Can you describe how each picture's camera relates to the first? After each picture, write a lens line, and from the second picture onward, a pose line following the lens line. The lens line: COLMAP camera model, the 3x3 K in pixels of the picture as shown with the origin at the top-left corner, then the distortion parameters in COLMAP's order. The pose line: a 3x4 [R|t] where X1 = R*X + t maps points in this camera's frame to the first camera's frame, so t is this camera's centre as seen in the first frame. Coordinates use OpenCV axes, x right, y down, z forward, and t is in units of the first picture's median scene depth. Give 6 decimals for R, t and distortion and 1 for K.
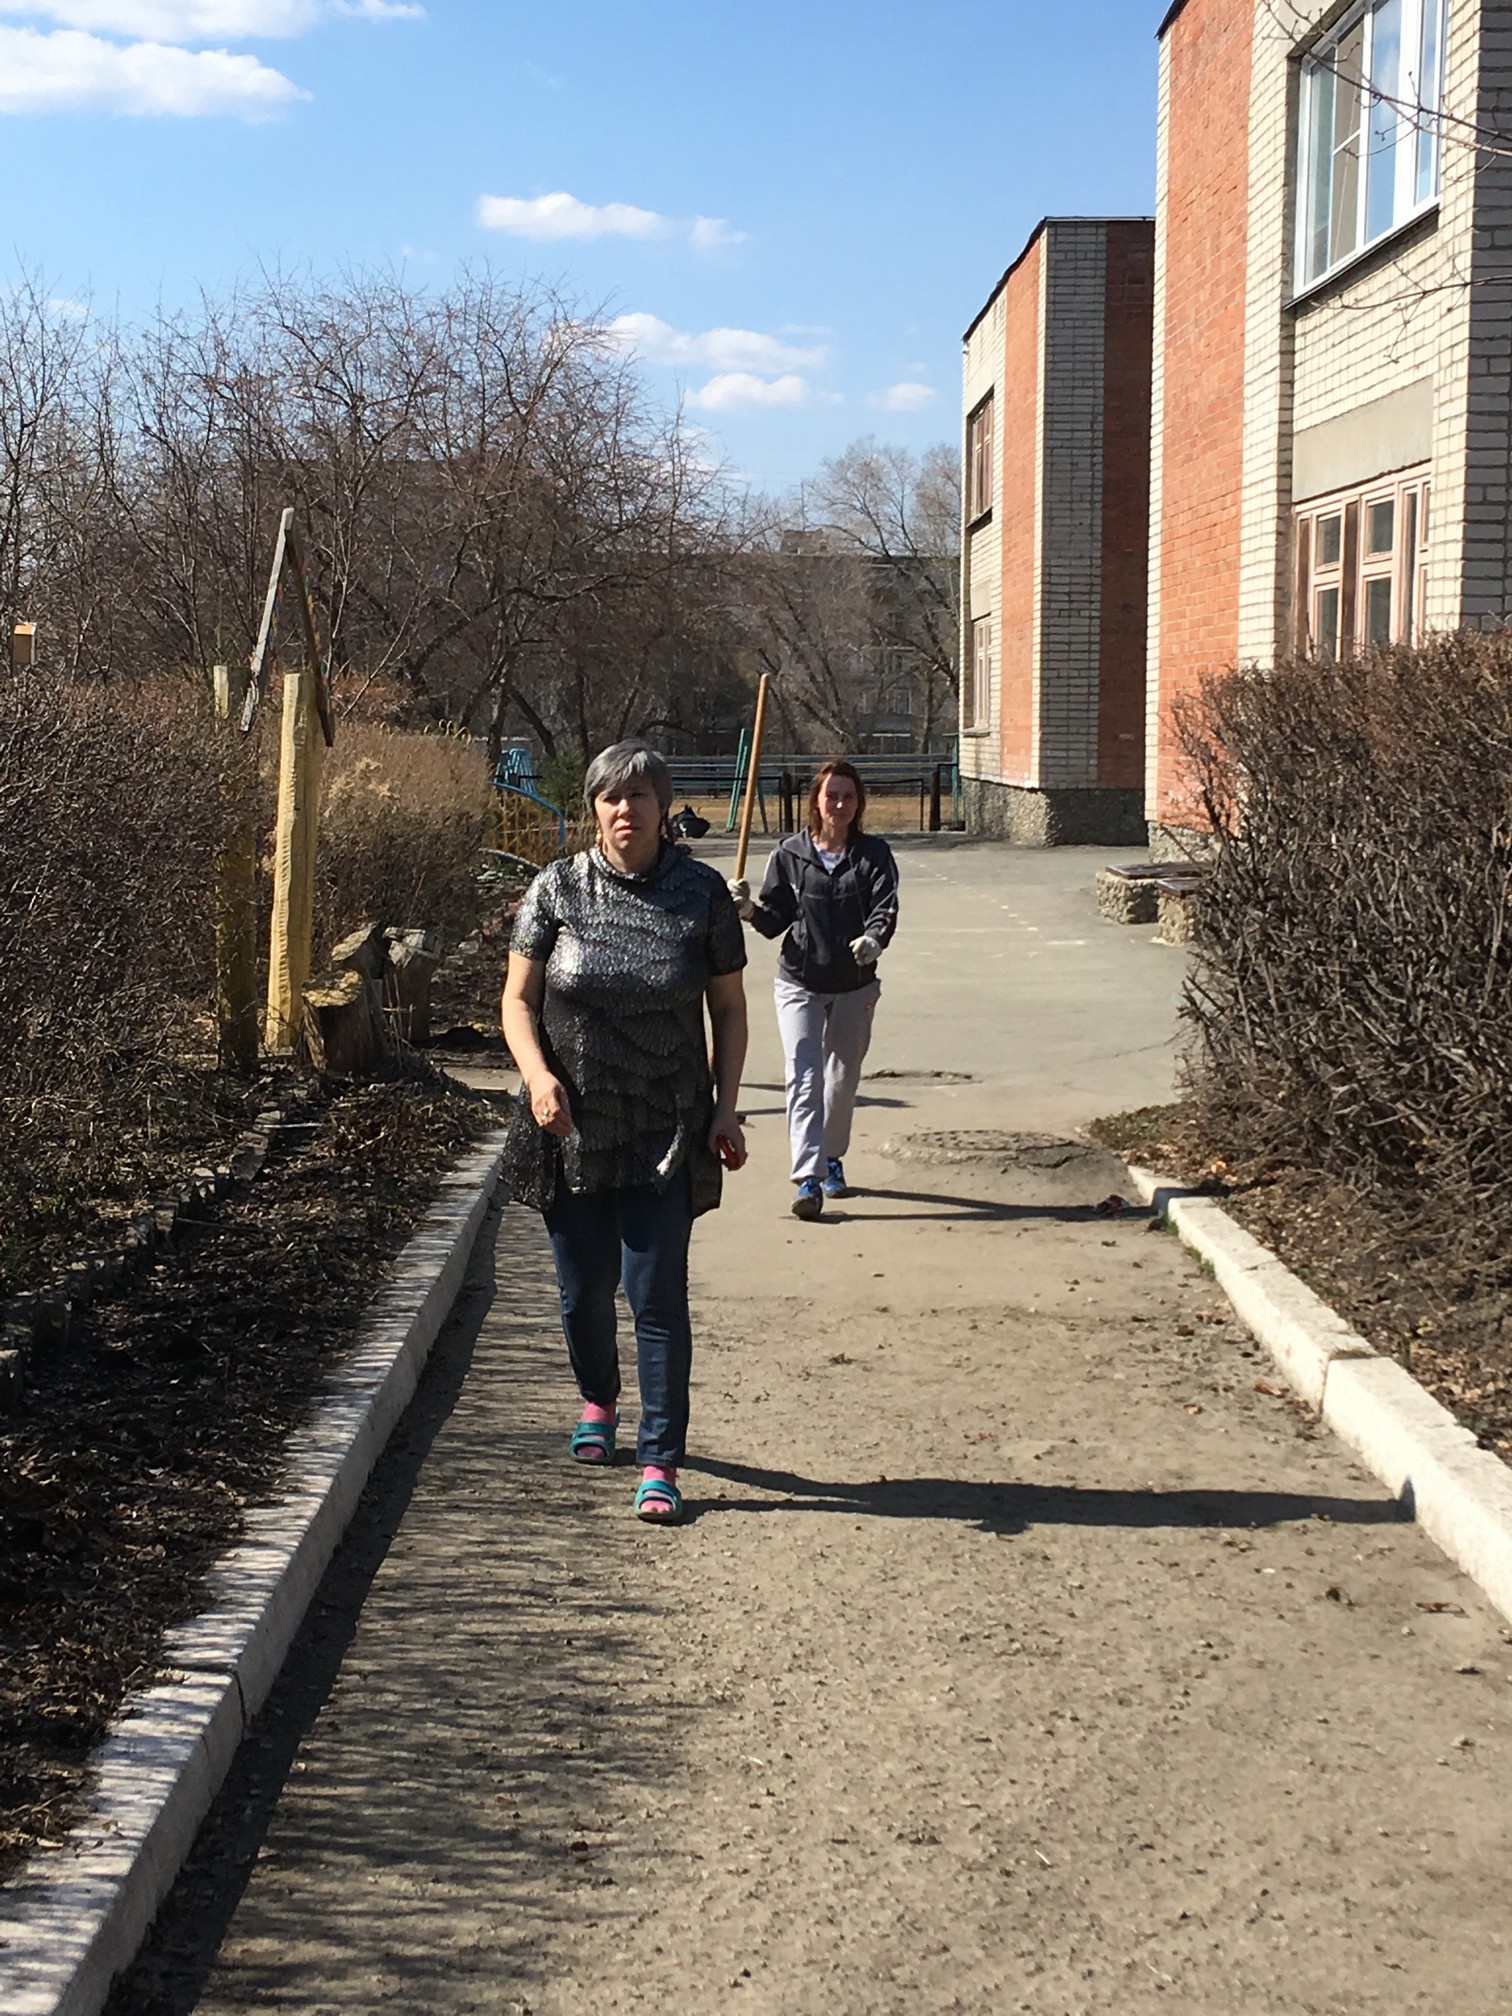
lens RADIAL K [[3349.1, 0, 760.4], [0, 3349.1, 1003.9], [0, 0, 1]] dist [0.166531, 0.000000]
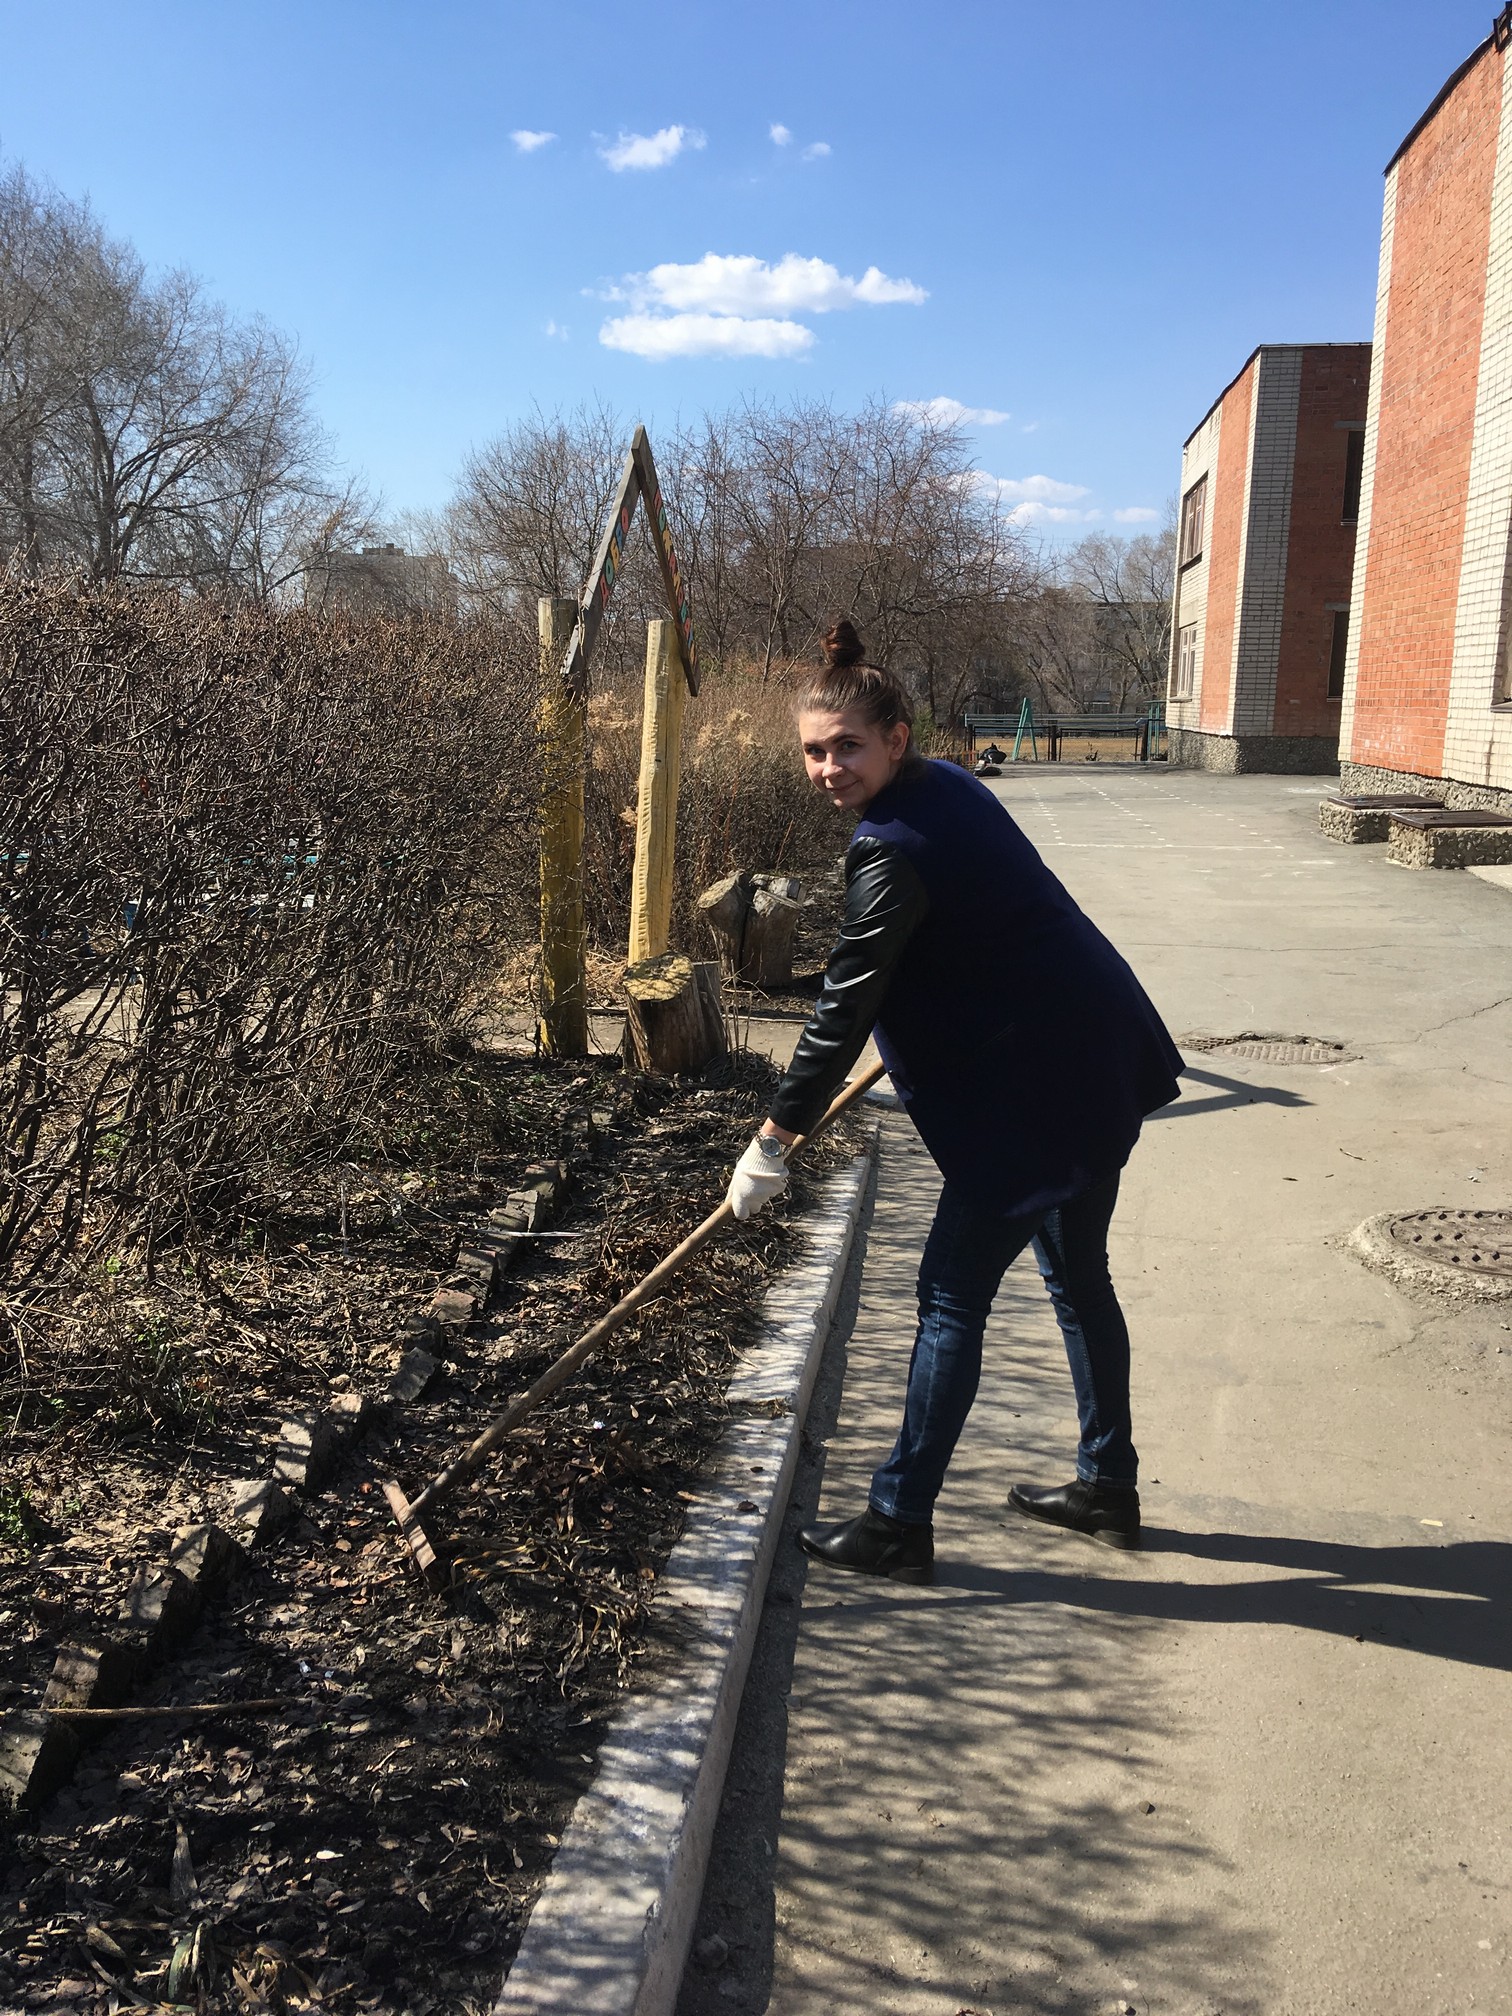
lens RADIAL K [[1701.5, 0, 757.3], [0, 1701.5, 1018.7], [0, 0, 1]] dist [0.073260, -0.014918]
pose [[0.988647, 0.036648, -0.145722, -0.012631], [-0.021435, 0.994280, 0.104628, -0.013383], [0.148723, -0.100316, 0.983777, 0.189705]]
